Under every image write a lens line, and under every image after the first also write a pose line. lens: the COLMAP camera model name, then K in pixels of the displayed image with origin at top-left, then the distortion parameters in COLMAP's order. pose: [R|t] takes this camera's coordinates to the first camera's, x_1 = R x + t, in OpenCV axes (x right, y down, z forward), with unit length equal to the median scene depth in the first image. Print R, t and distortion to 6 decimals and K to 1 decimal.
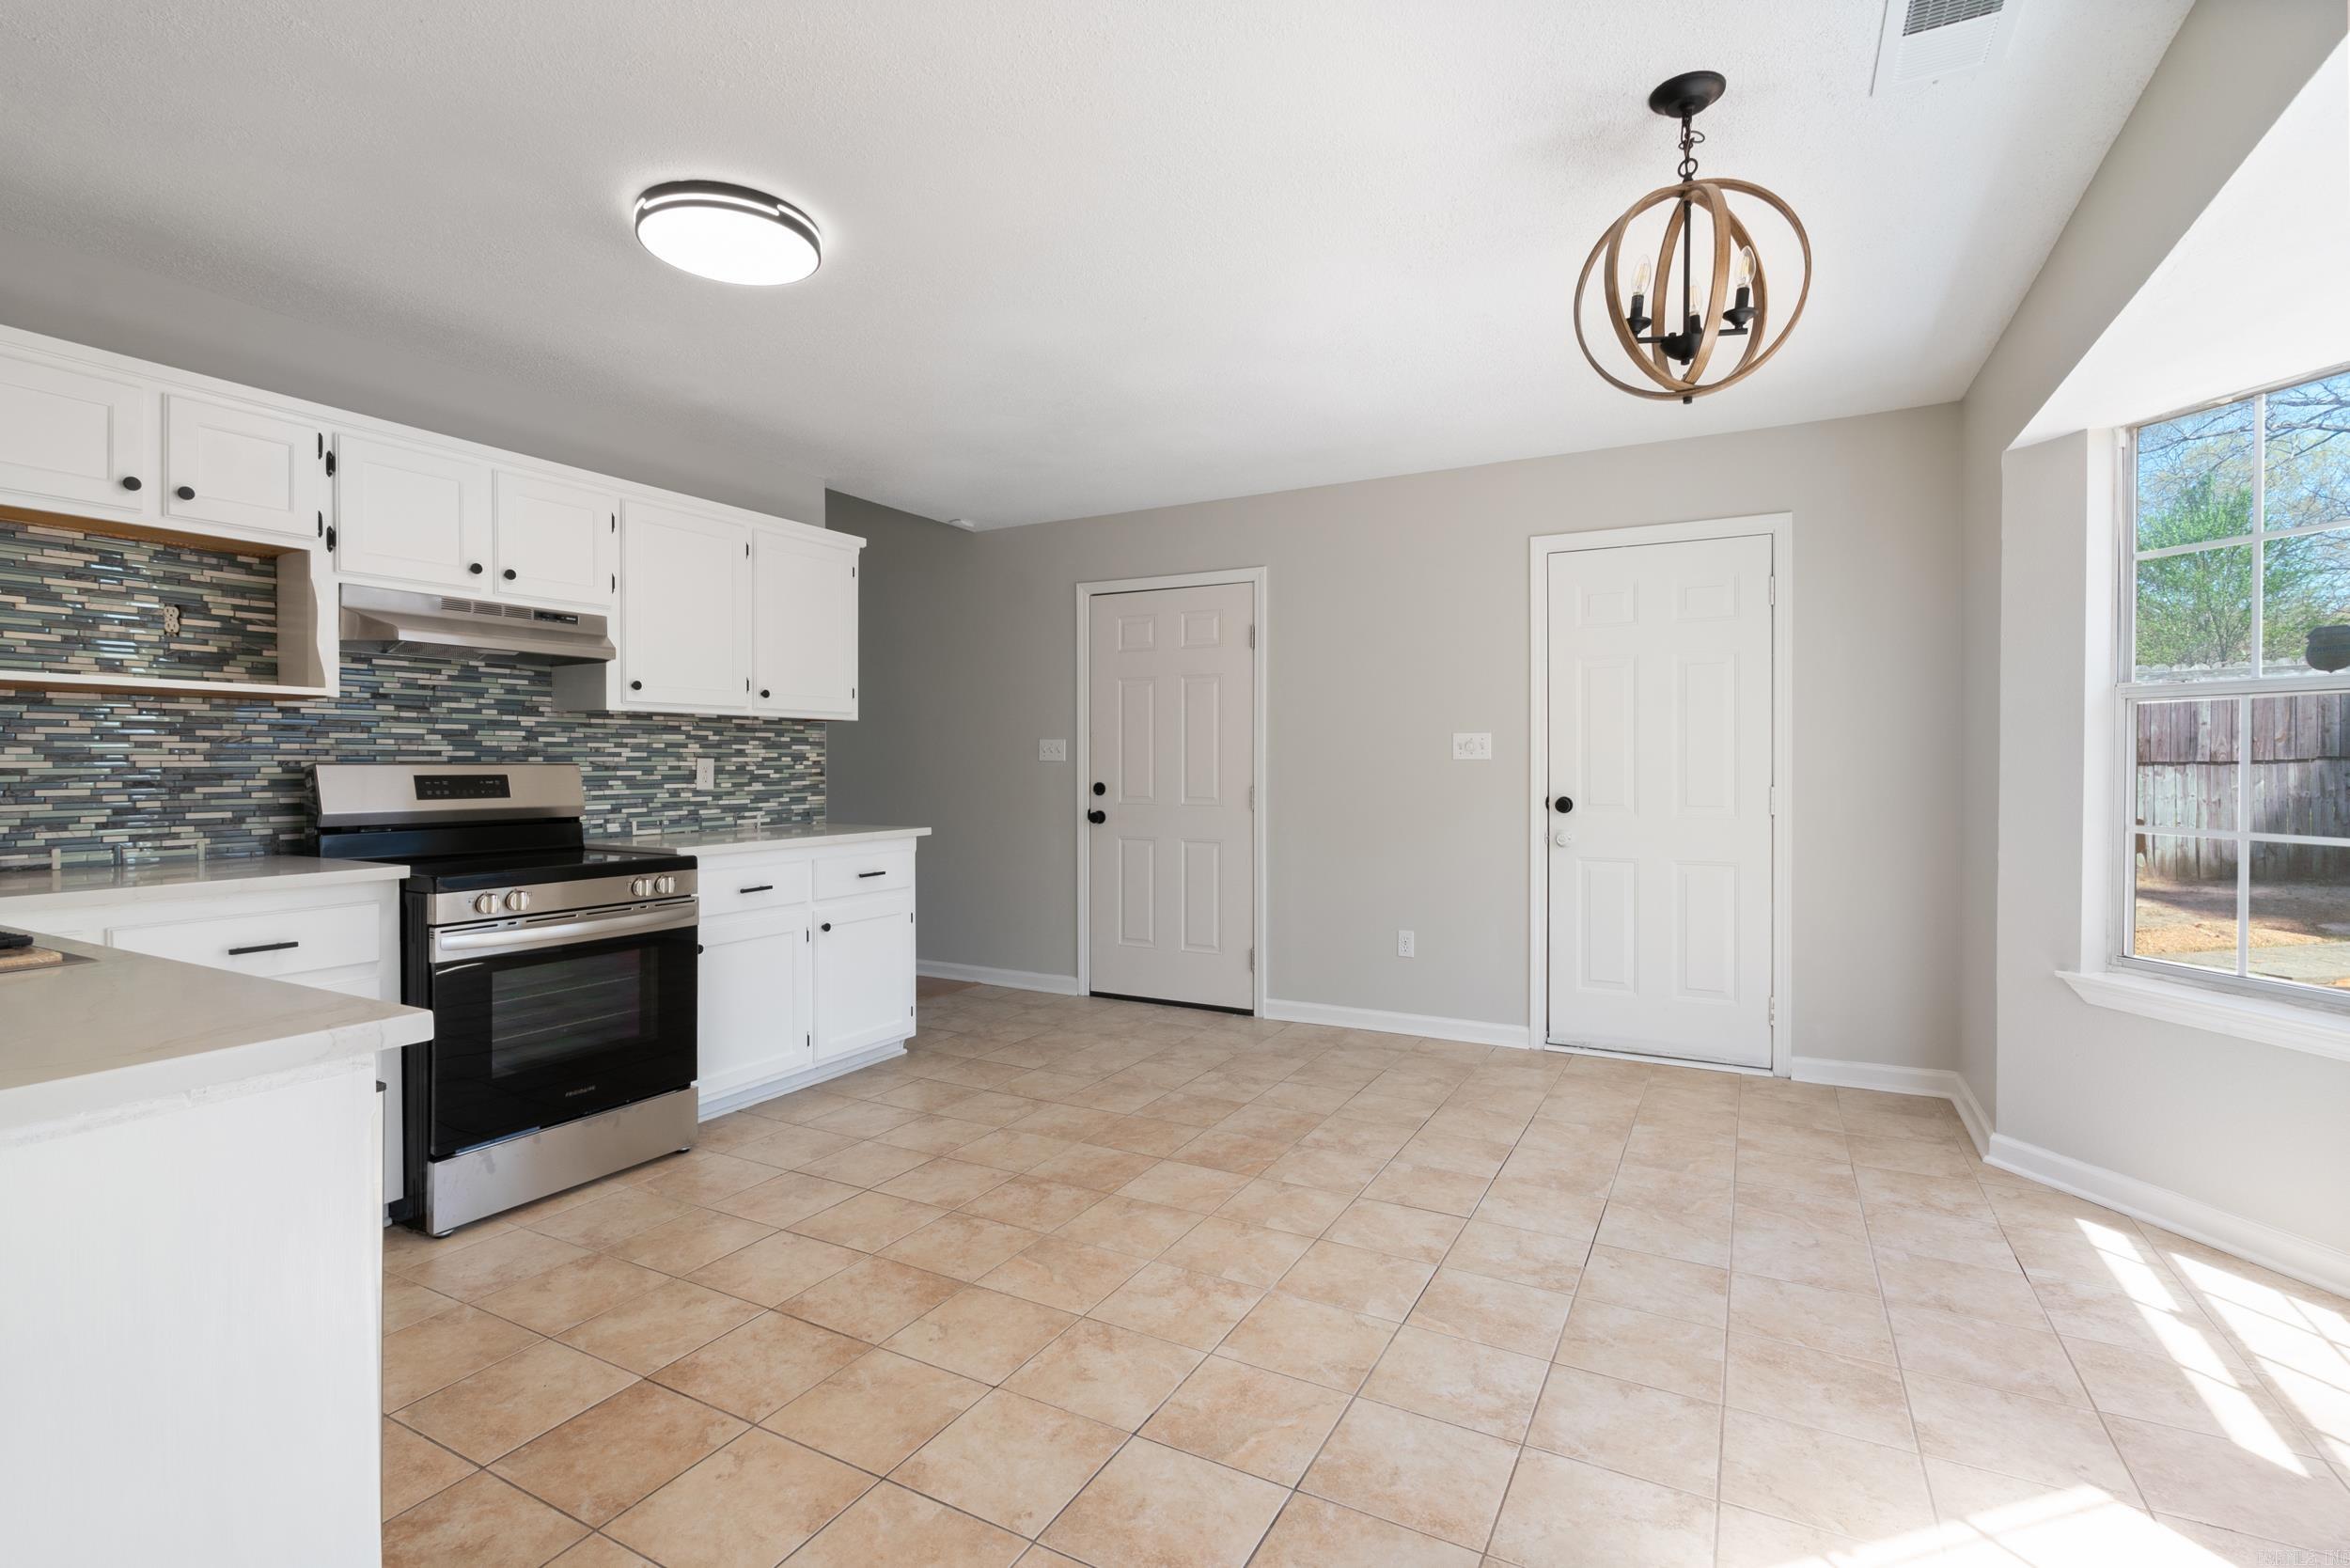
lens RADIAL K [[1091.6, 0, 1171.6], [0, 1091.6, 764.2], [0, 0, 1]] dist [-0.004231, -0.000141]
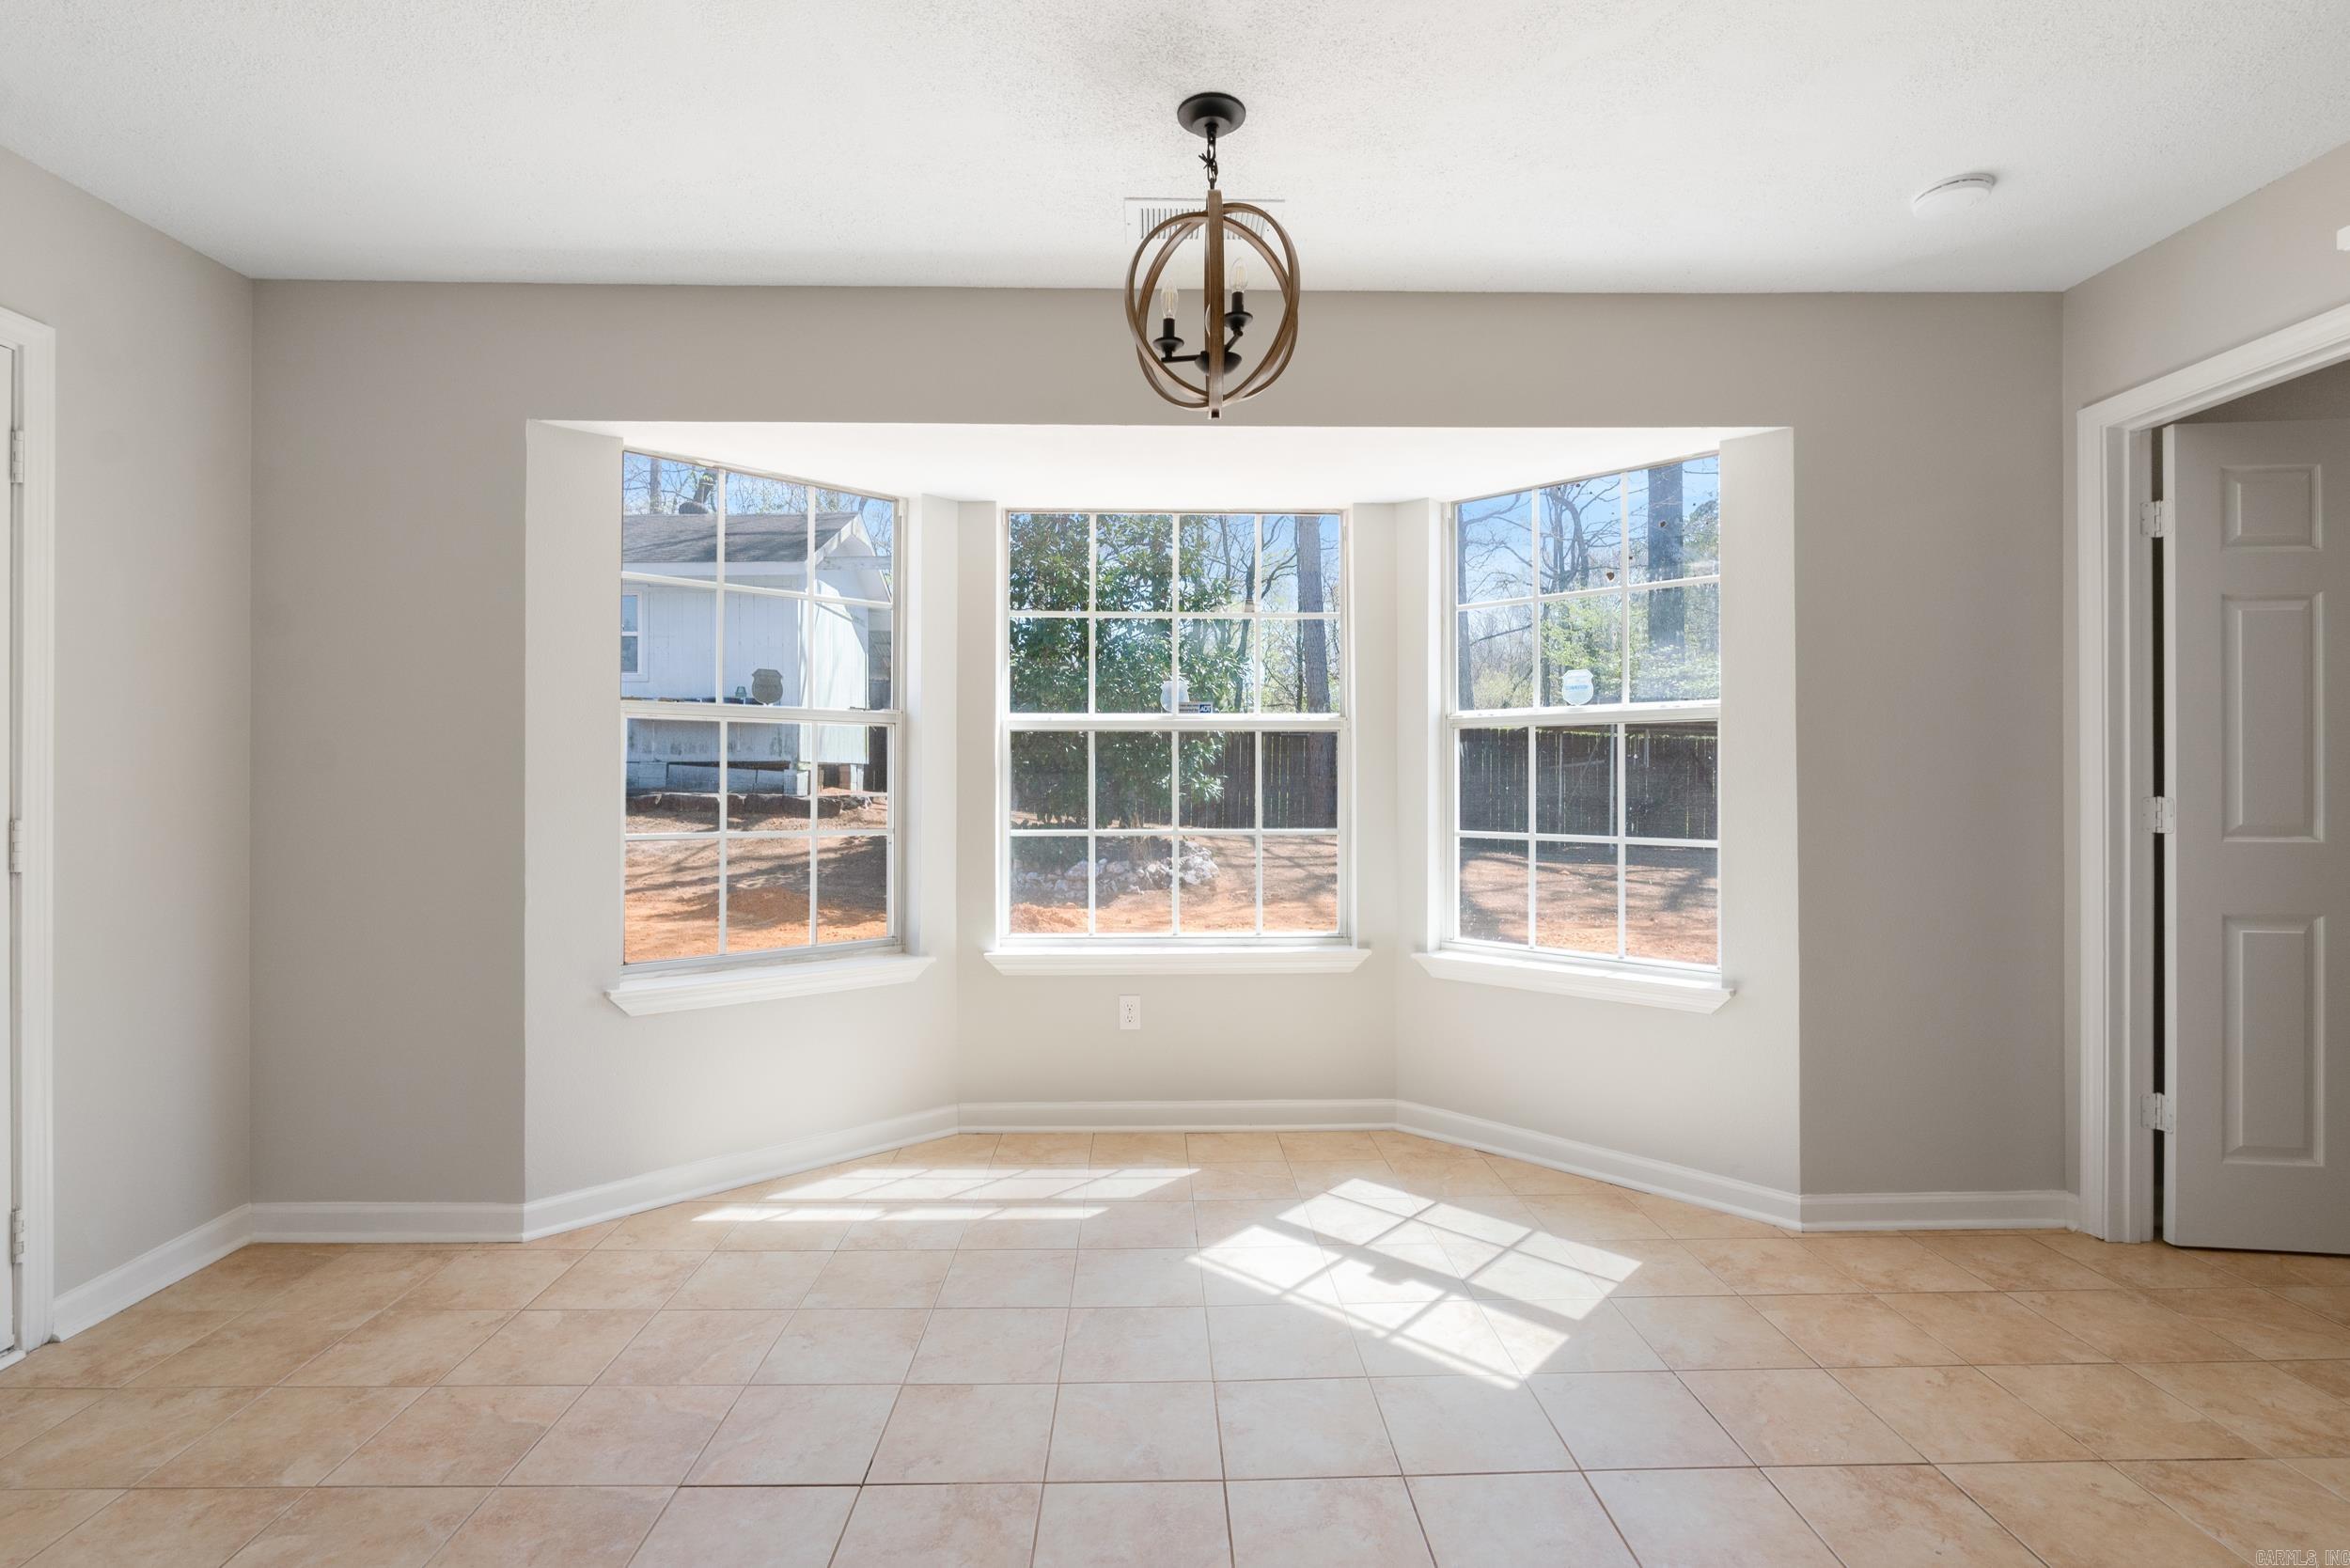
lens RADIAL K [[1091.6, 0, 1163.2], [0, 1091.6, 774.8], [0, 0, 1]] dist [-0.004231, -0.000141]
pose [[-0.491546, 0.002314, 0.870849, -0.287768], [0.002509, 0.999996, -0.001242, 0.000375], [-0.870848, 0.001574, -0.491549, 1.142394]]
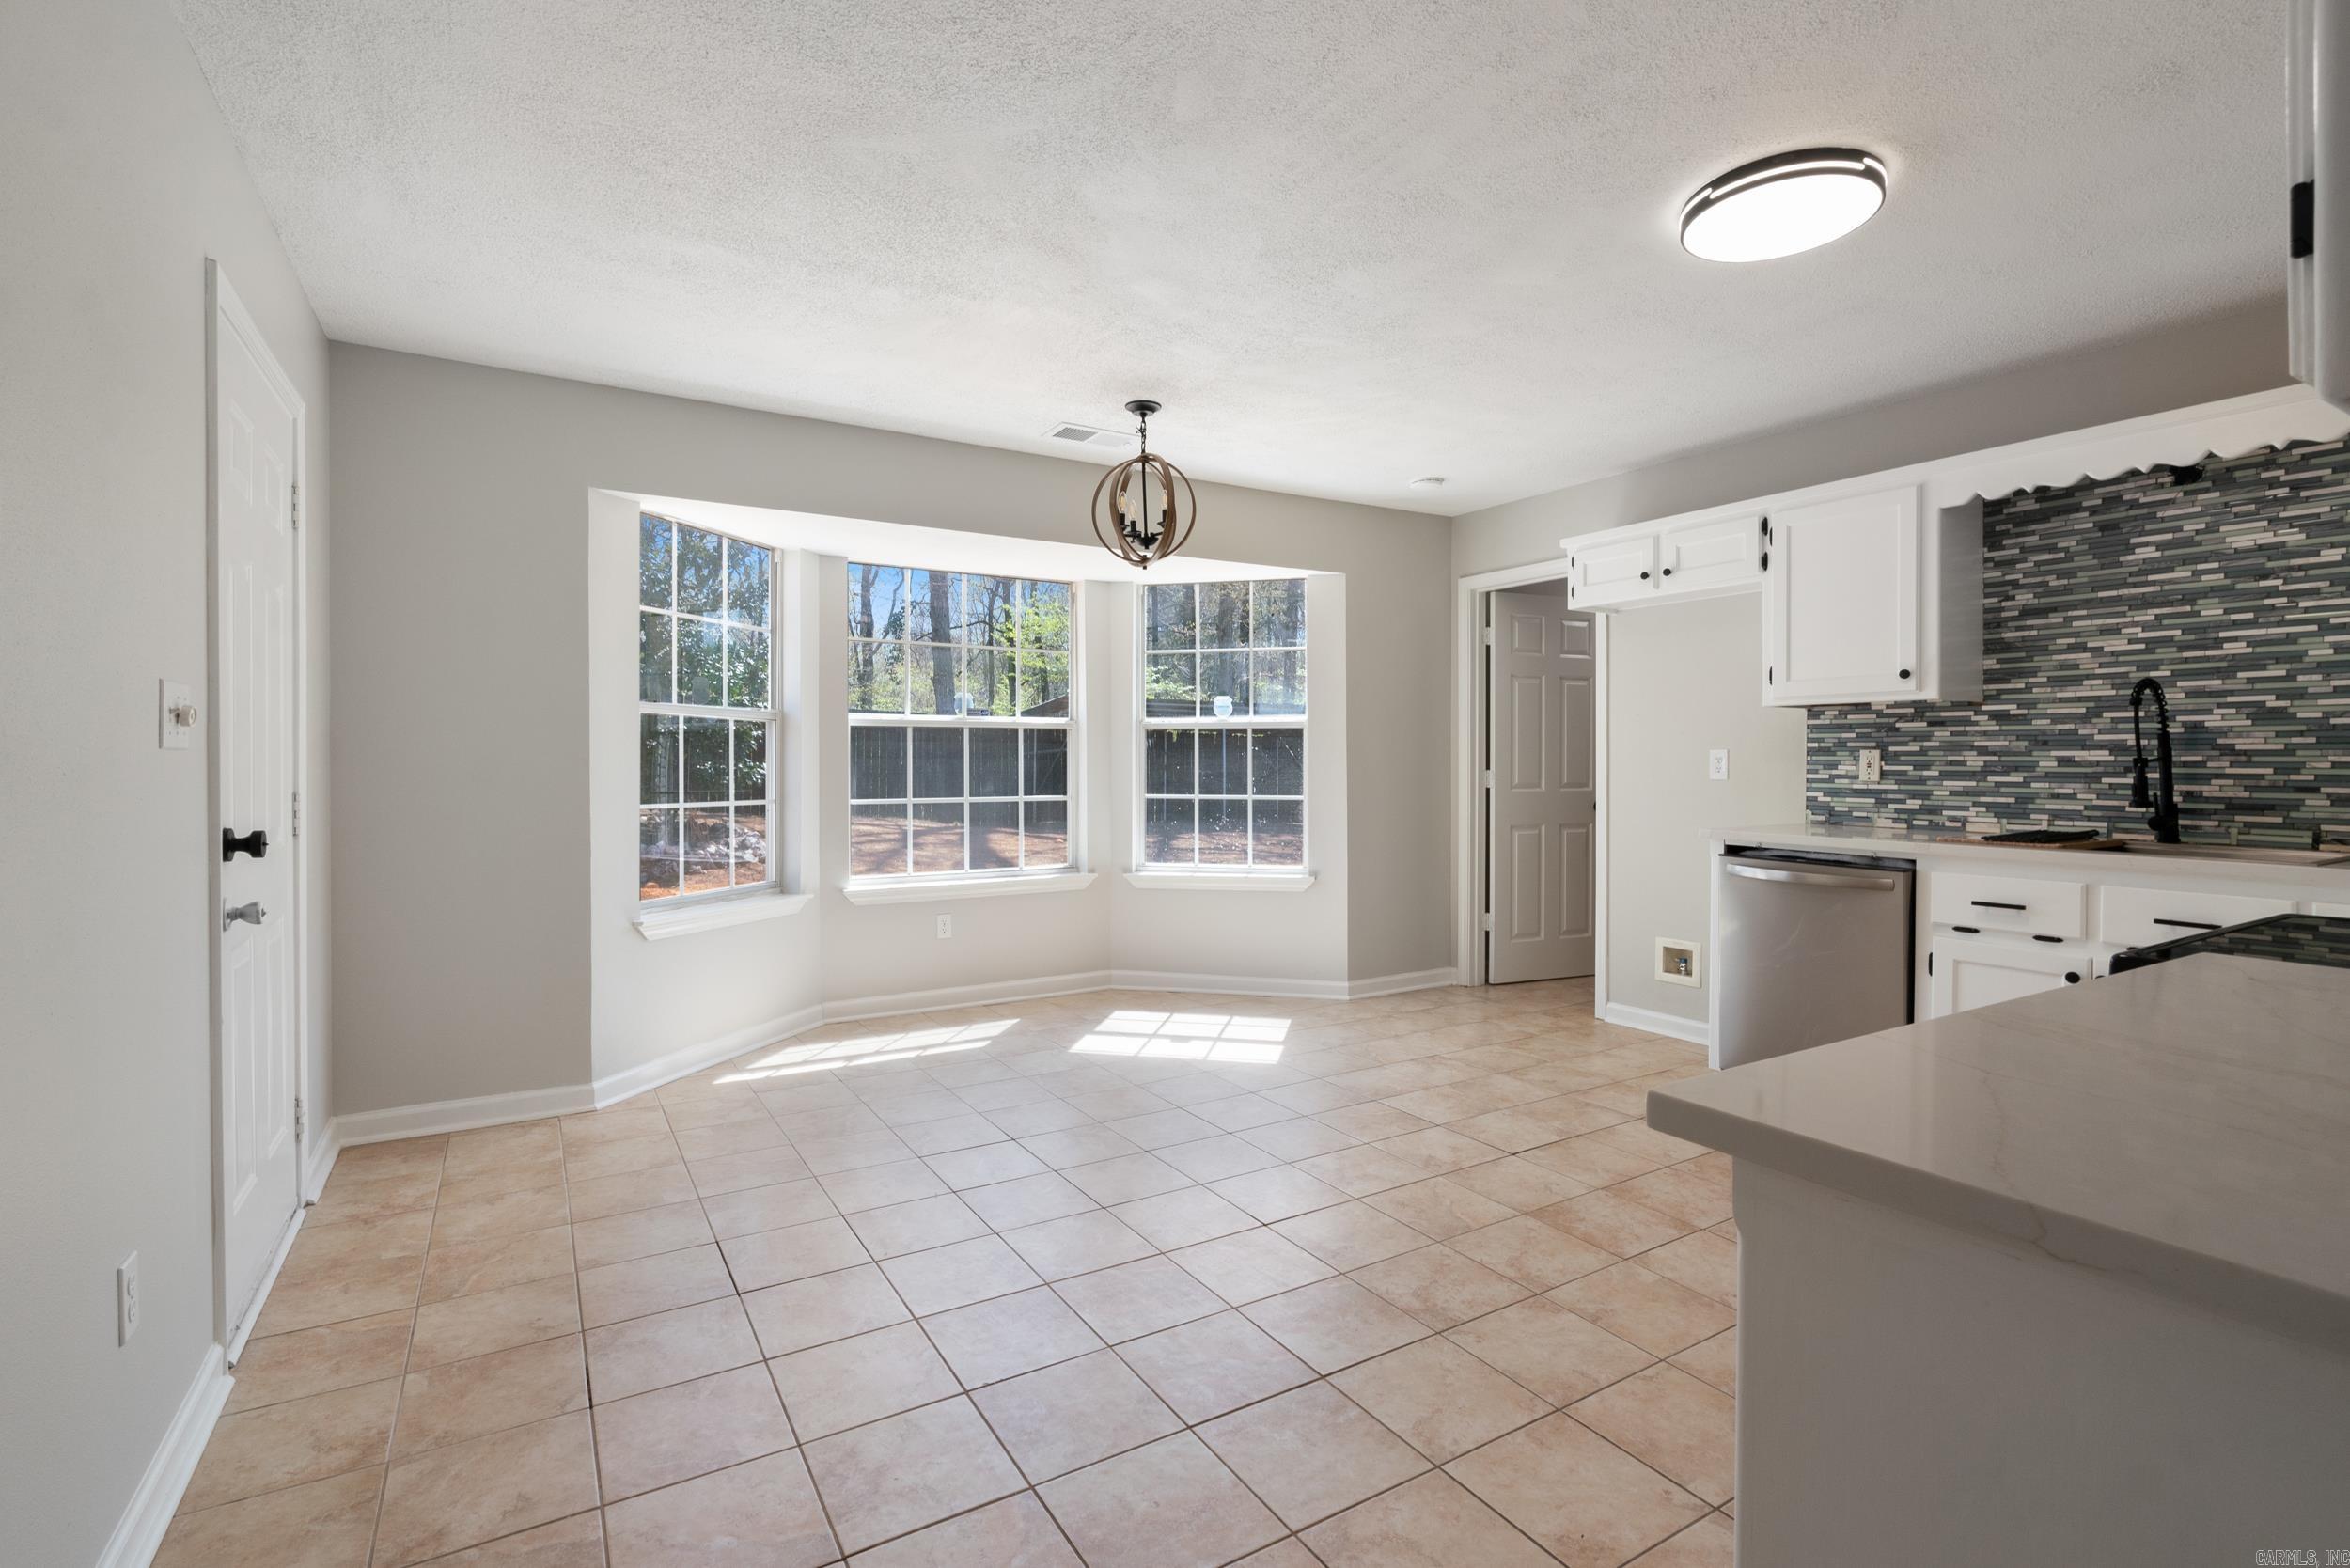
lens RADIAL K [[1091.6, 0, 1165.9], [0, 1091.6, 768.5], [0, 0, 1]] dist [-0.004231, -0.000141]
pose [[-0.860808, -0.002705, 0.508923, -0.395823], [0.001522, 0.999968, 0.007889, 0.001275], [-0.508928, 0.007565, -0.860776, 1.947320]]
